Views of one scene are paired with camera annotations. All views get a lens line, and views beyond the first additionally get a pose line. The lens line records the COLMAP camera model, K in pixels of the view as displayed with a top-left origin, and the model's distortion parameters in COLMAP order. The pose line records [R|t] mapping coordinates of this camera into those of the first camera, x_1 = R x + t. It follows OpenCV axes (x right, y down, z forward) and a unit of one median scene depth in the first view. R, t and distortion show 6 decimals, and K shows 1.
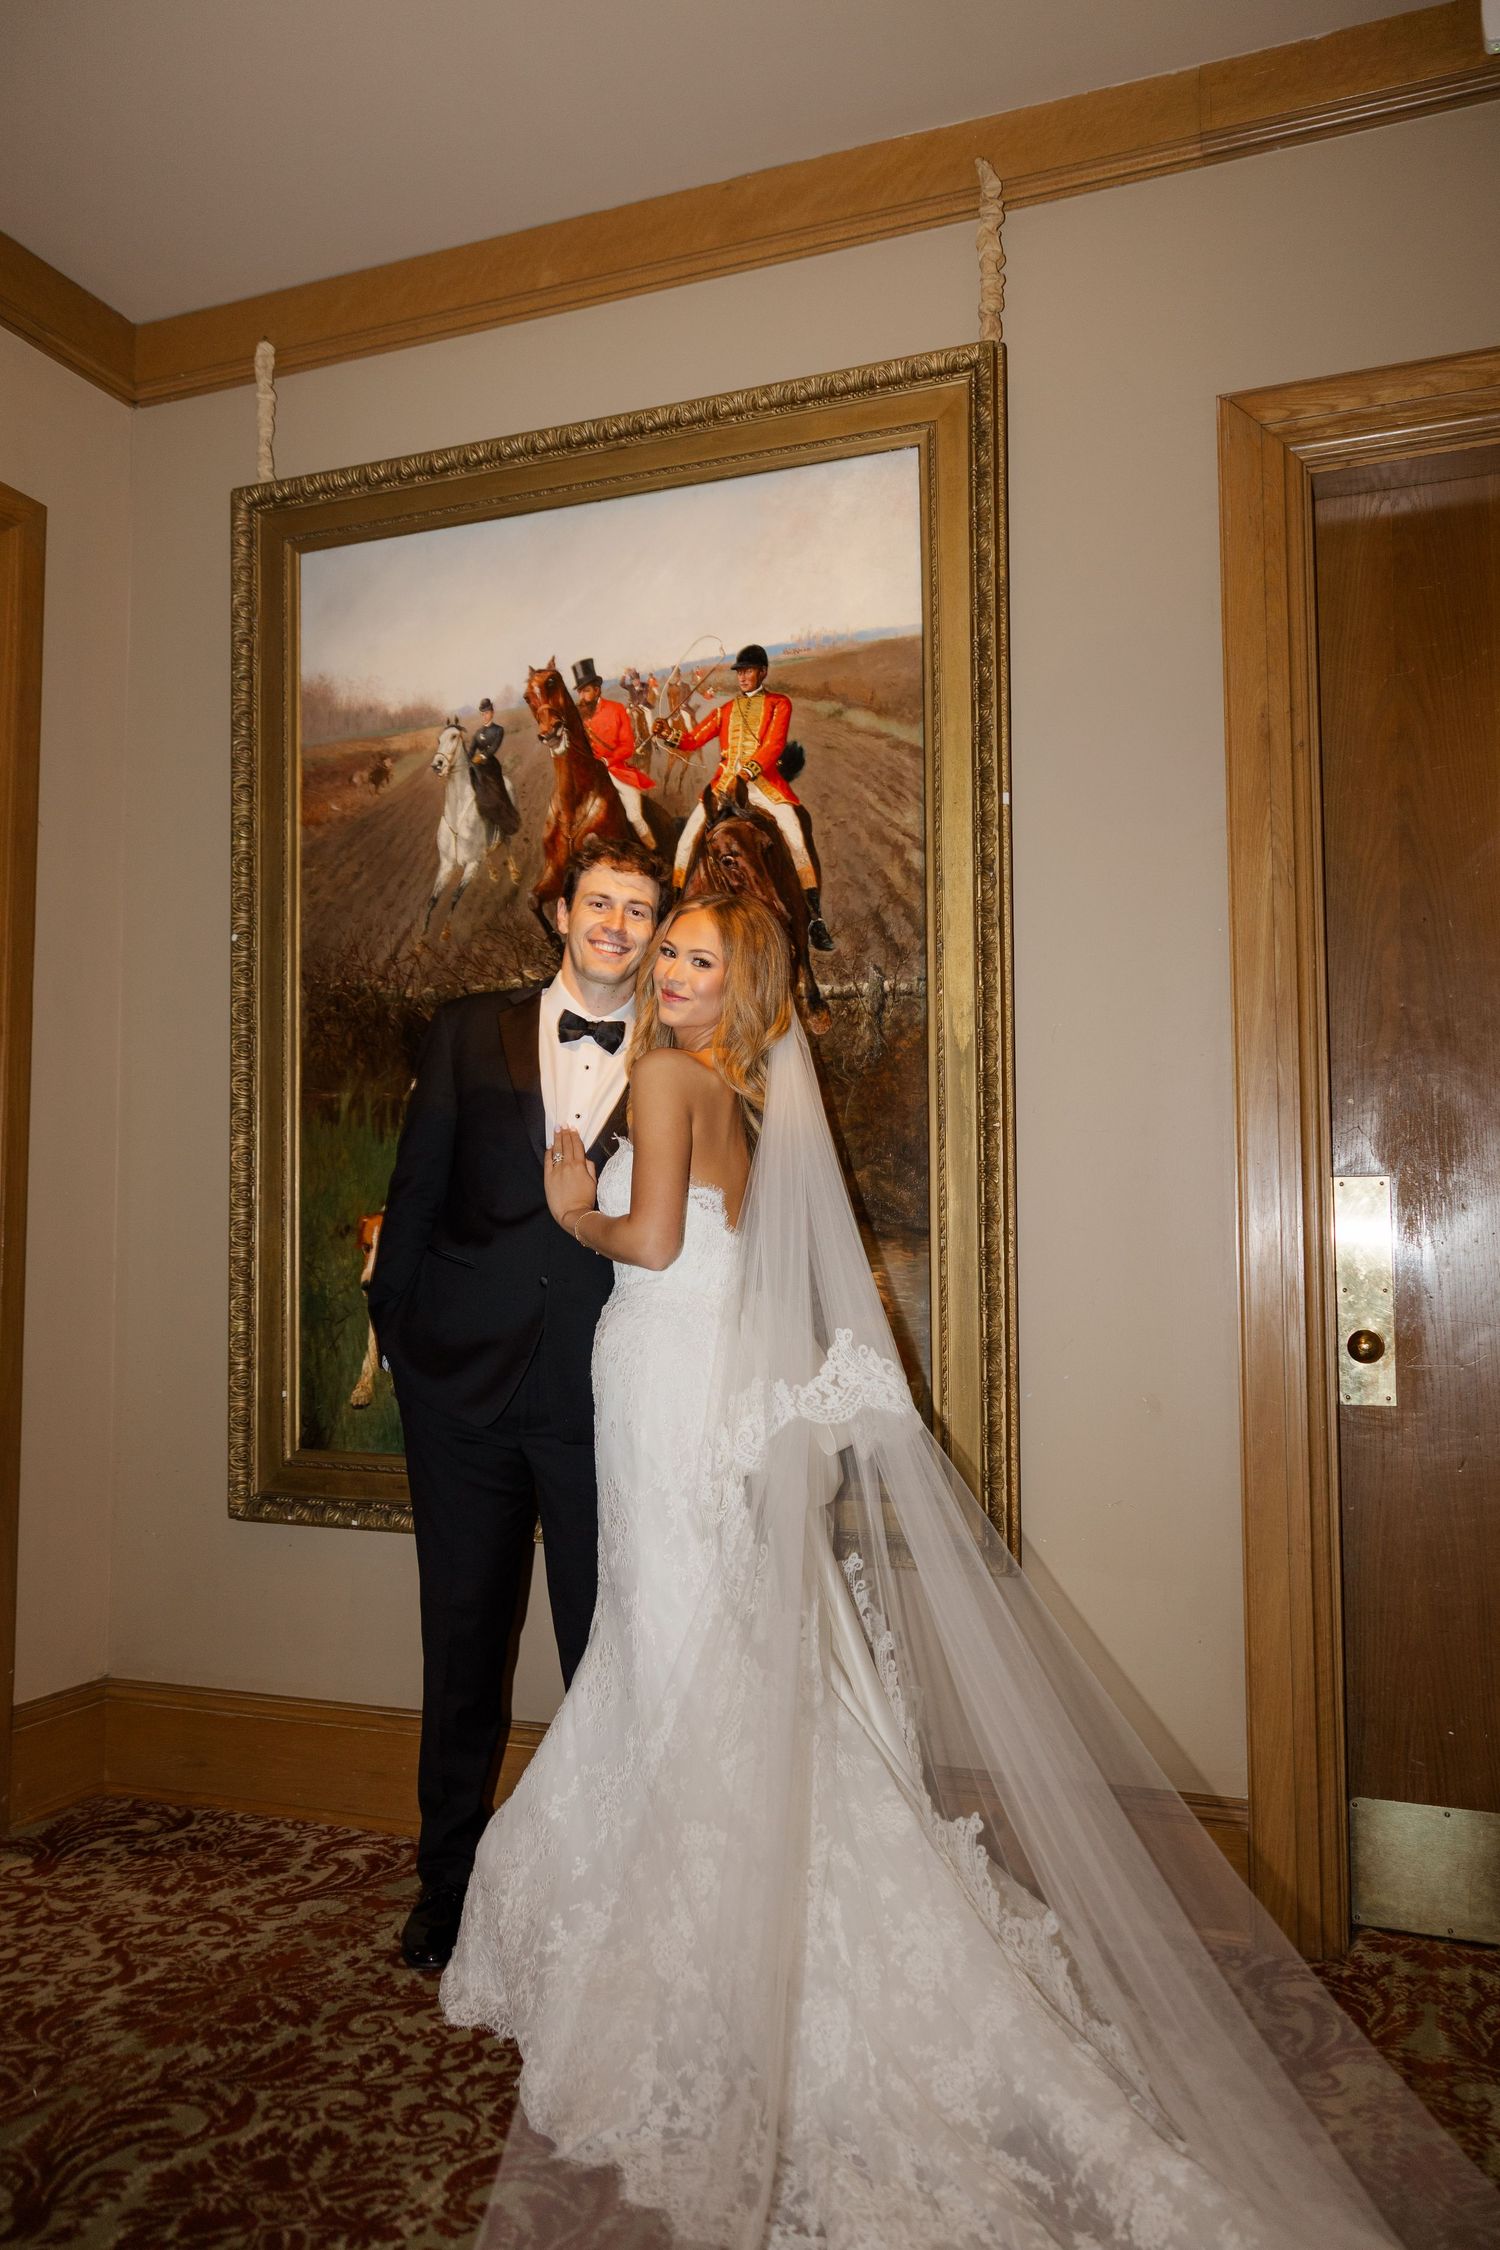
lens RADIAL K [[1738.2, 0, 742.6], [0, 1738.2, 1124.1], [0, 0, 1]] dist [0.002109, 0.001396]
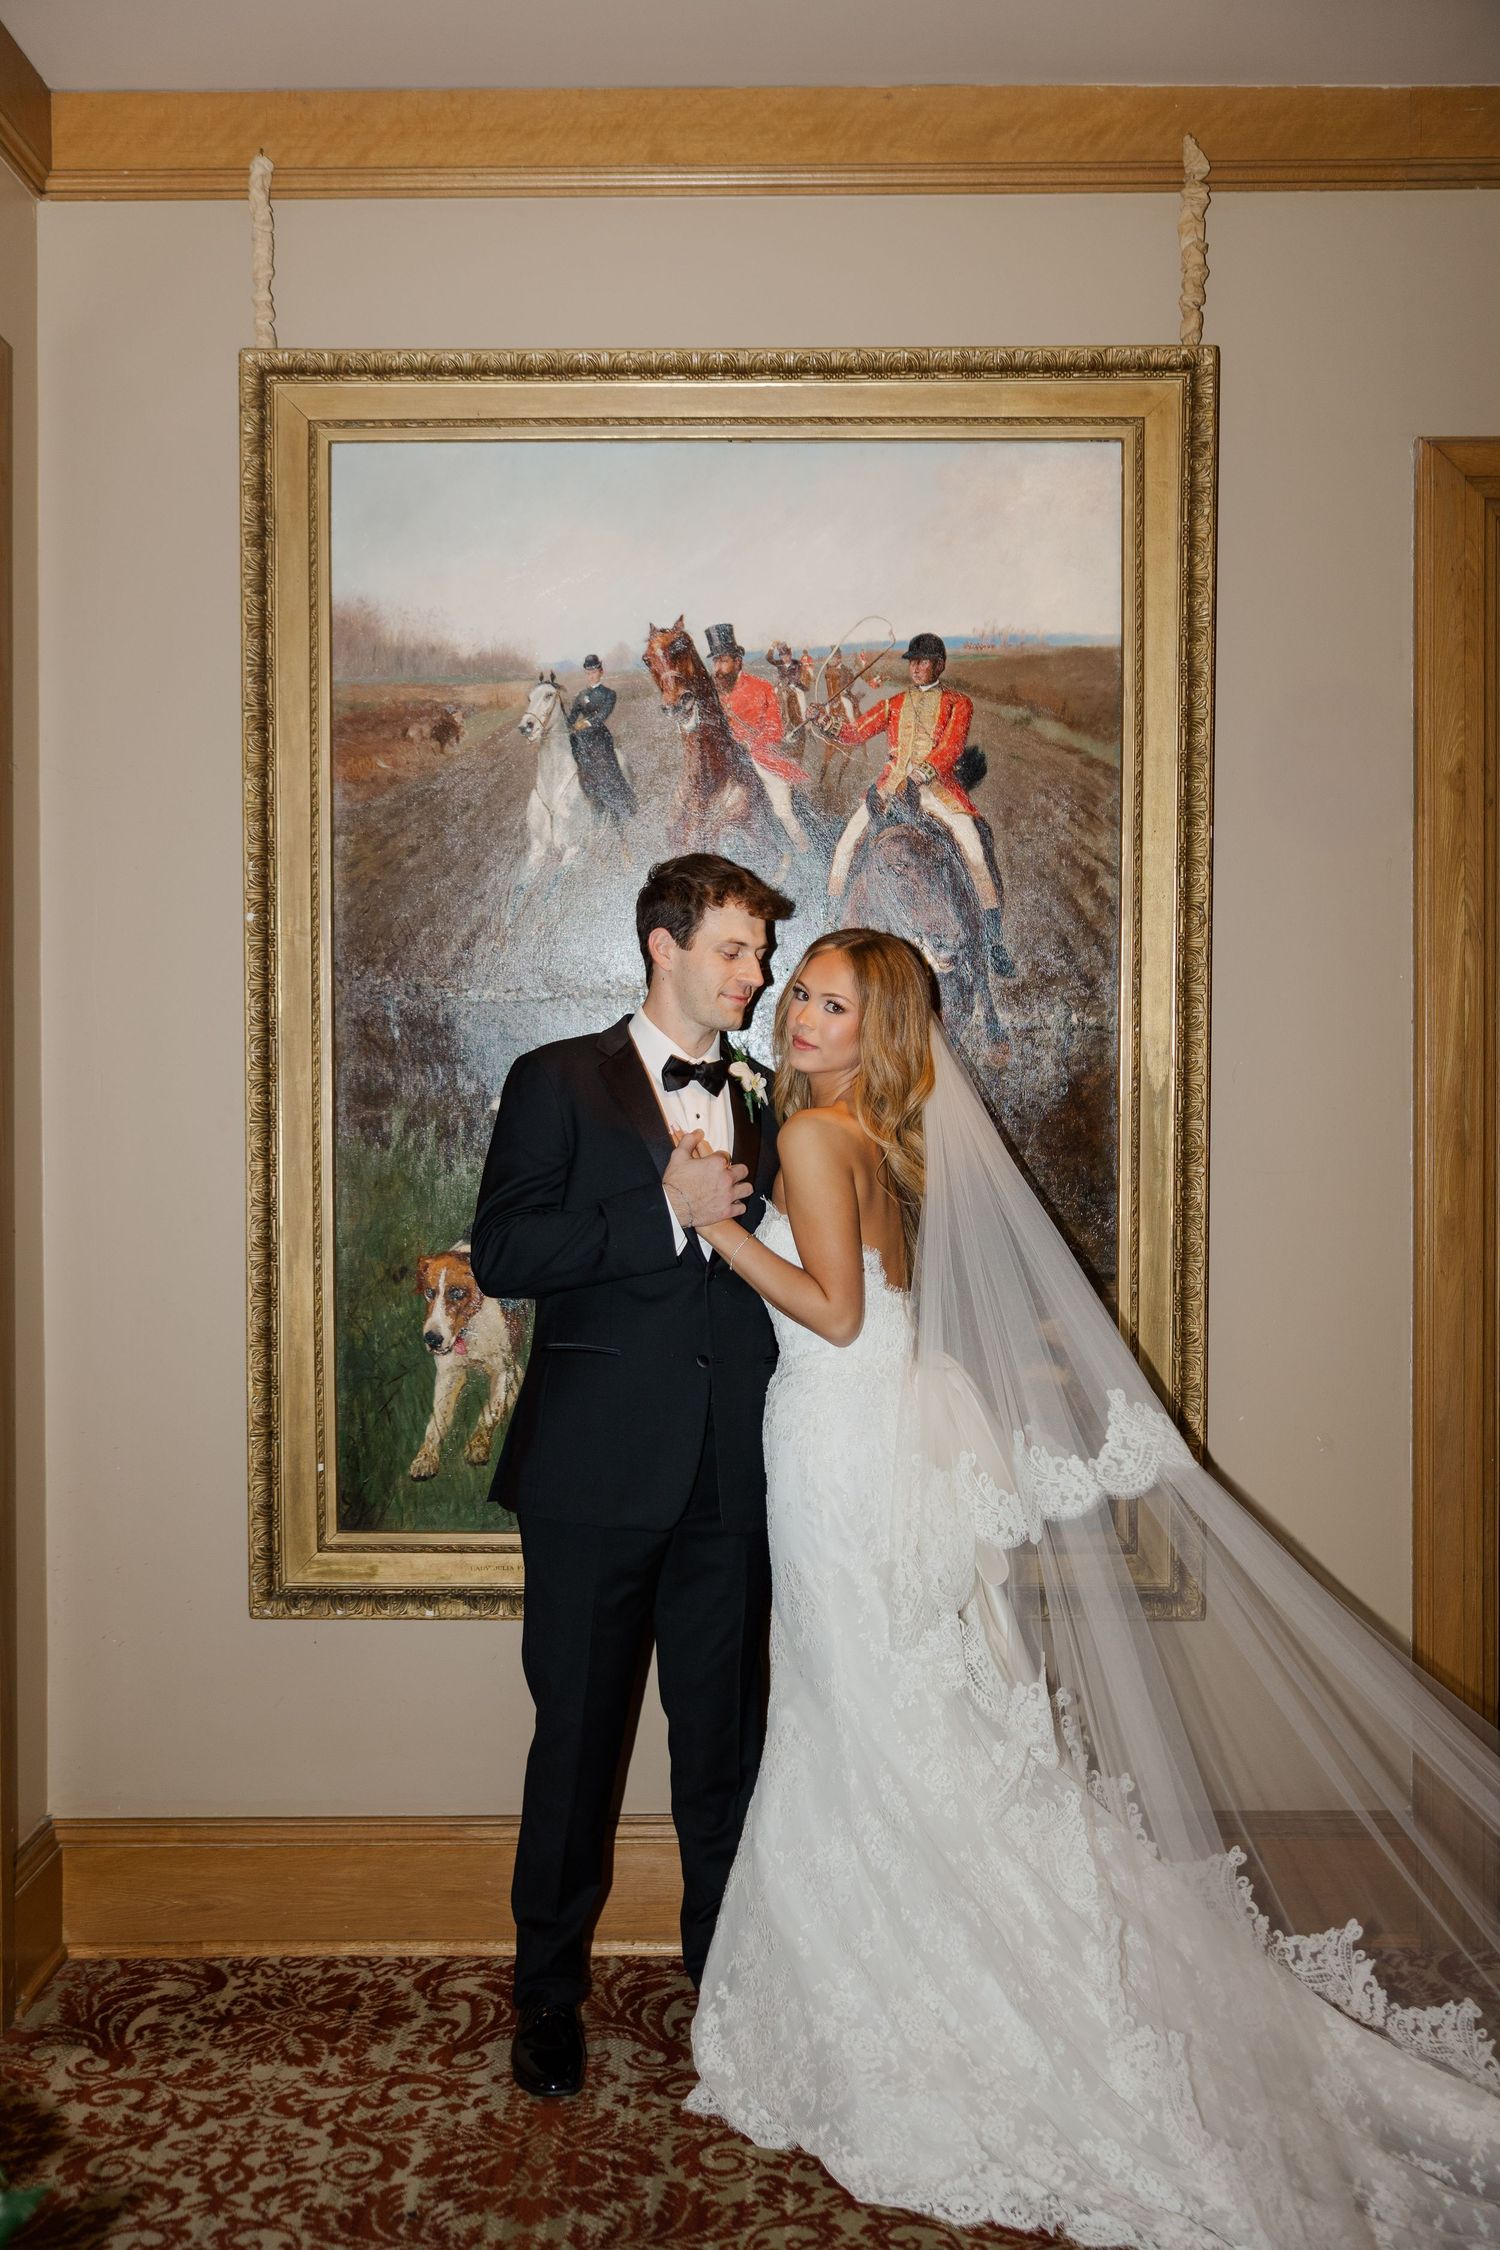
lens RADIAL K [[2195.2, 0, 754.7], [0, 2195.2, 1128.5], [0, 0, 1]] dist [0.002646, 0.002958]
pose [[0.931011, -0.006080, 0.364941, -0.520125], [-0.024061, 0.996664, 0.077988, -0.109685], [-0.364197, -0.081389, 0.927759, -0.054113]]
